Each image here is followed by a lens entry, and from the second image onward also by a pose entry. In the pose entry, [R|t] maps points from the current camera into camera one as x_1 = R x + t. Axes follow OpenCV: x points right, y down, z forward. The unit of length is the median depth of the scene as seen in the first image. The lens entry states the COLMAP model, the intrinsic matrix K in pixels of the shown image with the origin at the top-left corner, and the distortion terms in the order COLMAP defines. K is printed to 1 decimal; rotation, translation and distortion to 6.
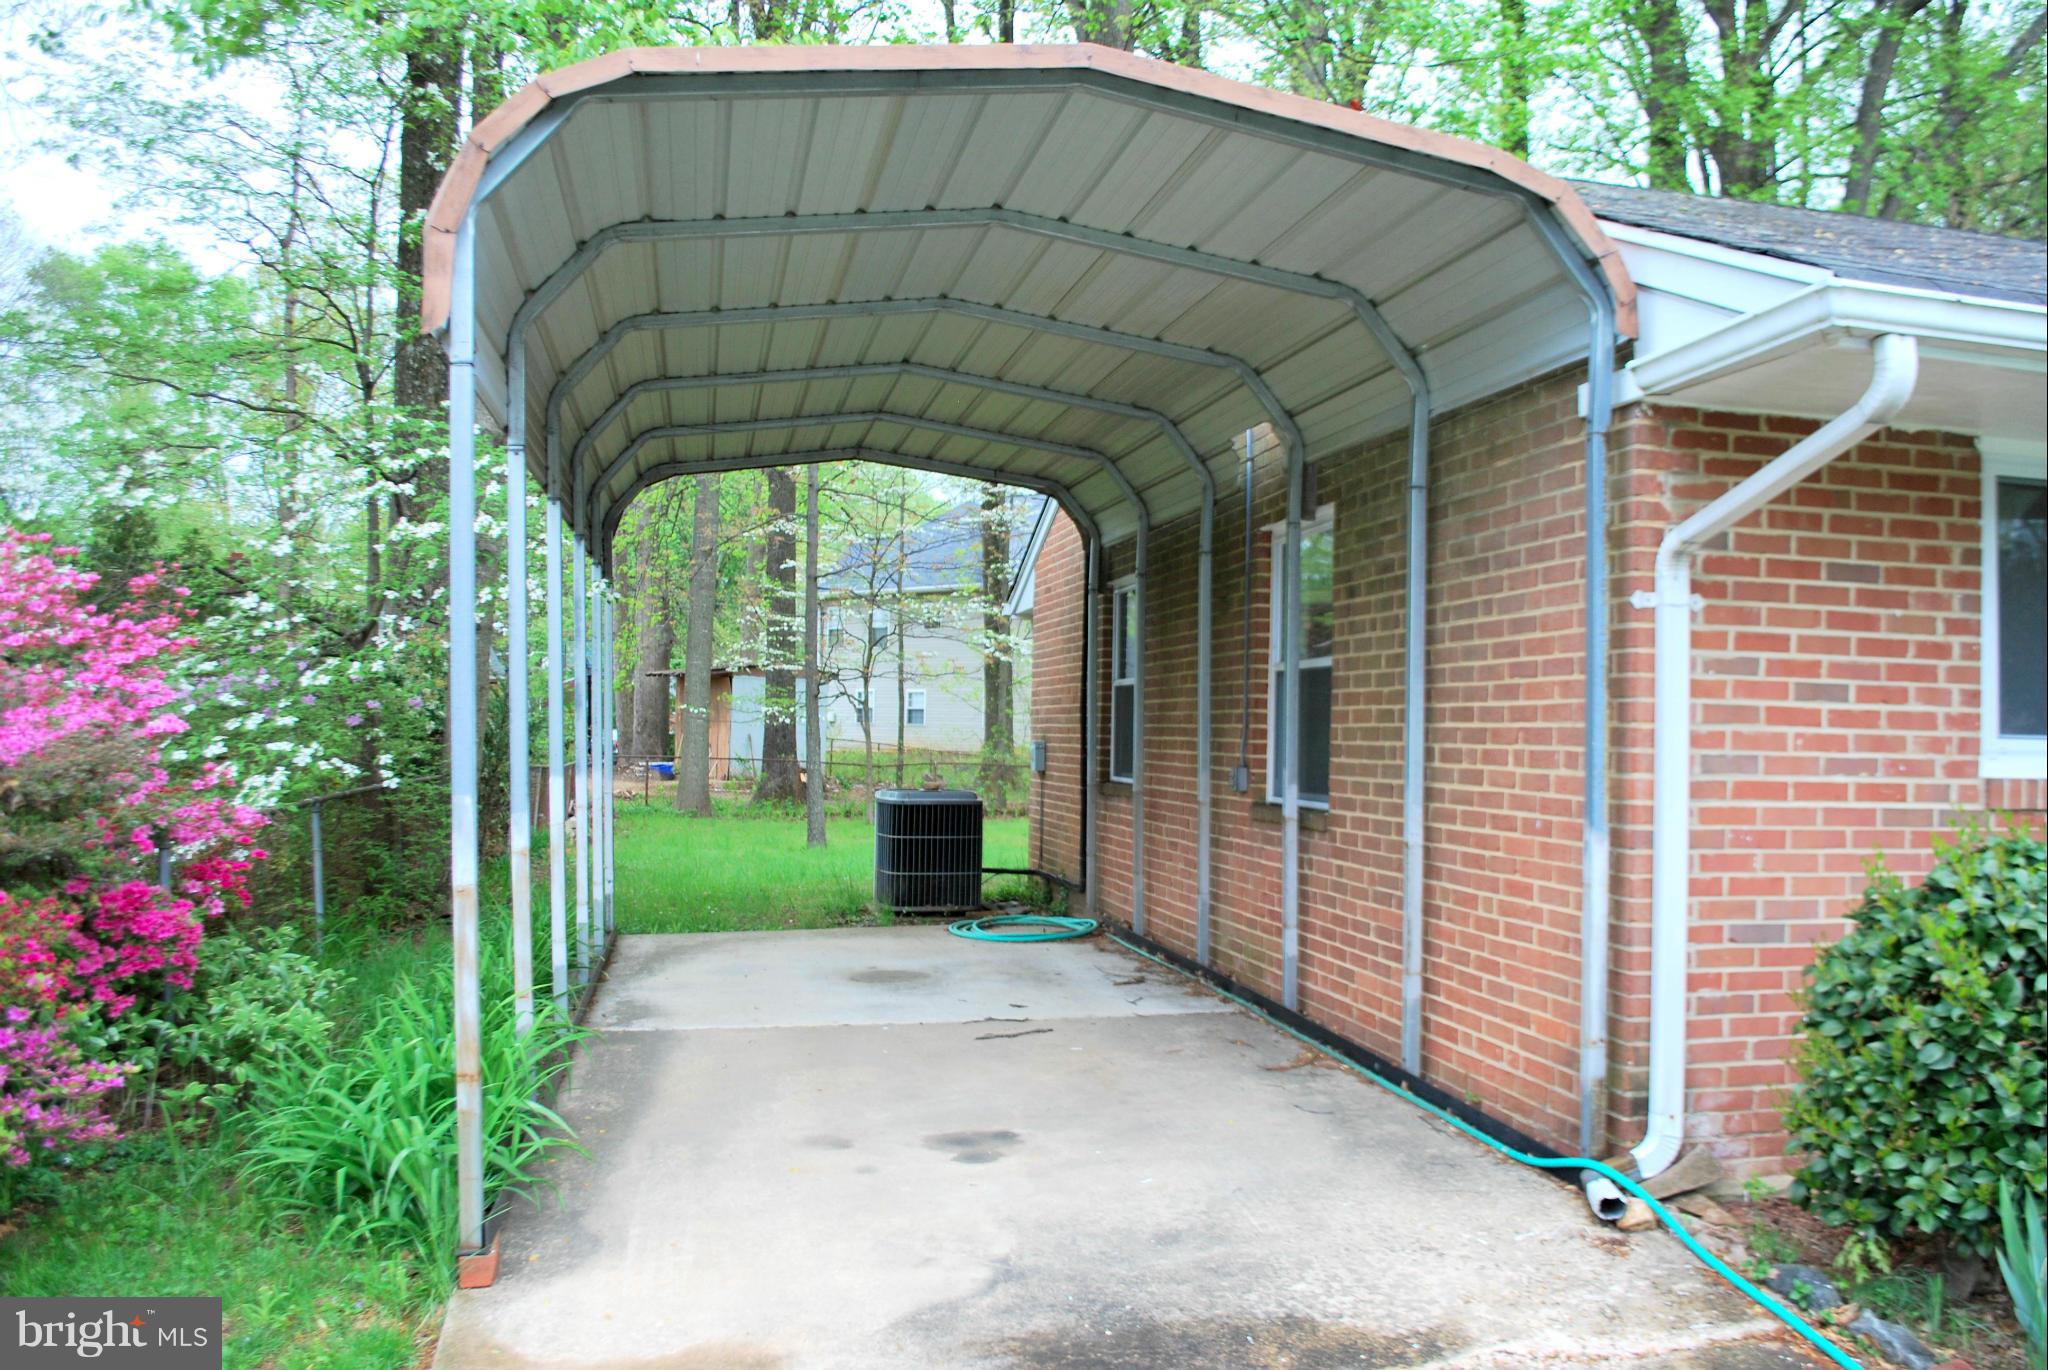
lens RADIAL K [[1604.4, 0, 1031.0], [0, 1604.4, 688.1], [0, 0, 1]] dist [-0.067669, 0.004309]
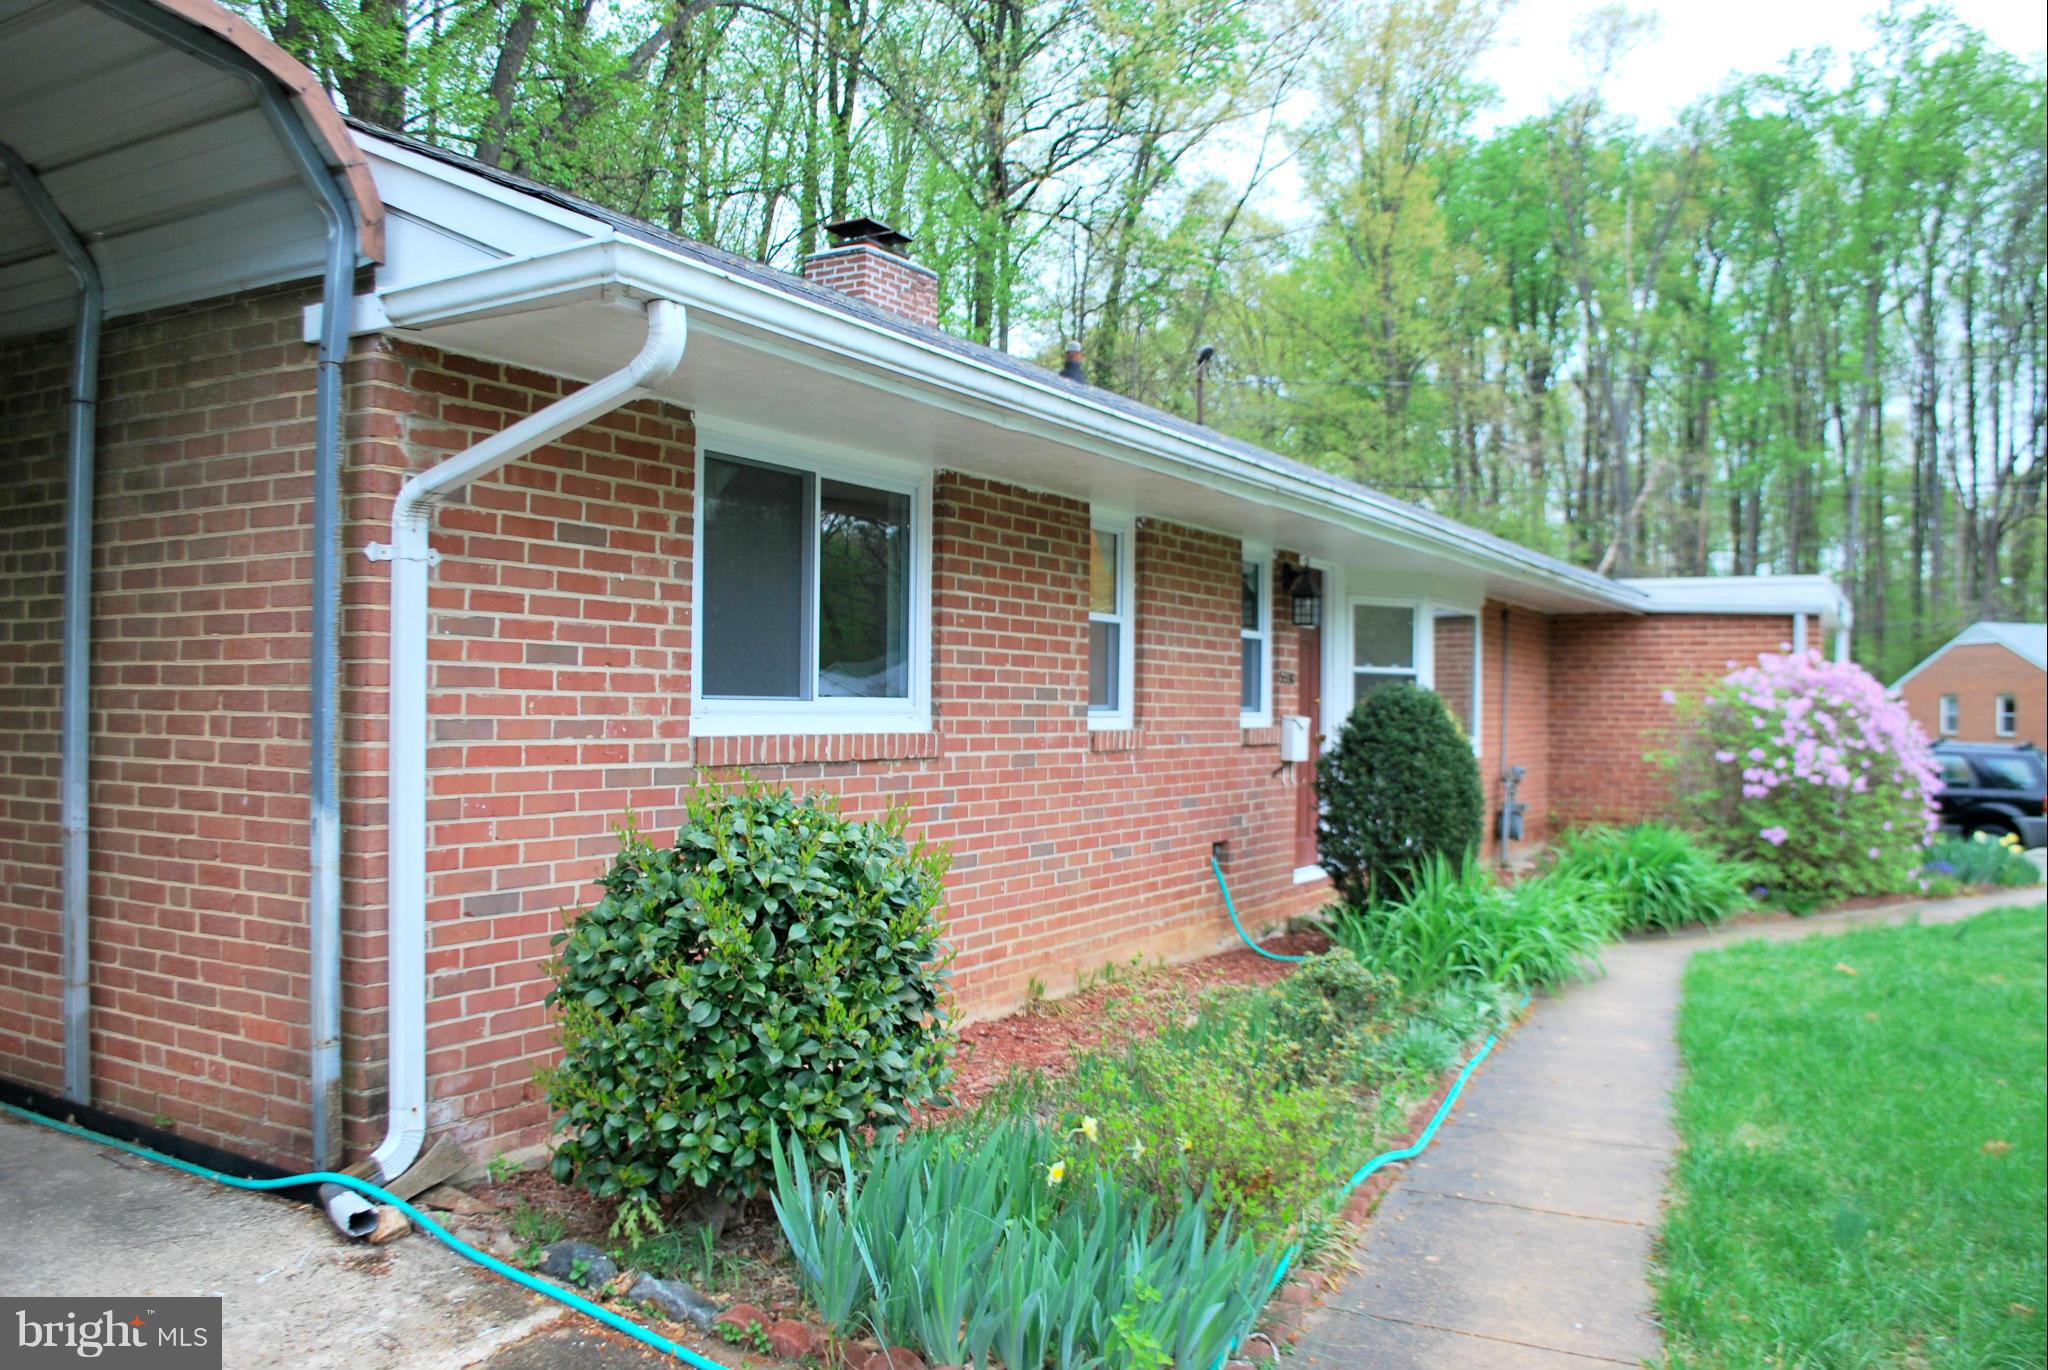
lens RADIAL K [[1625.7, 0, 1027.2], [0, 1625.7, 683.9], [0, 0, 1]] dist [-0.076848, 0.006091]
pose [[0.672825, -0.006107, 0.739777, -0.045602], [-0.015469, 0.999631, 0.022321, -0.006030], [-0.739640, -0.026462, 0.672482, 0.101871]]
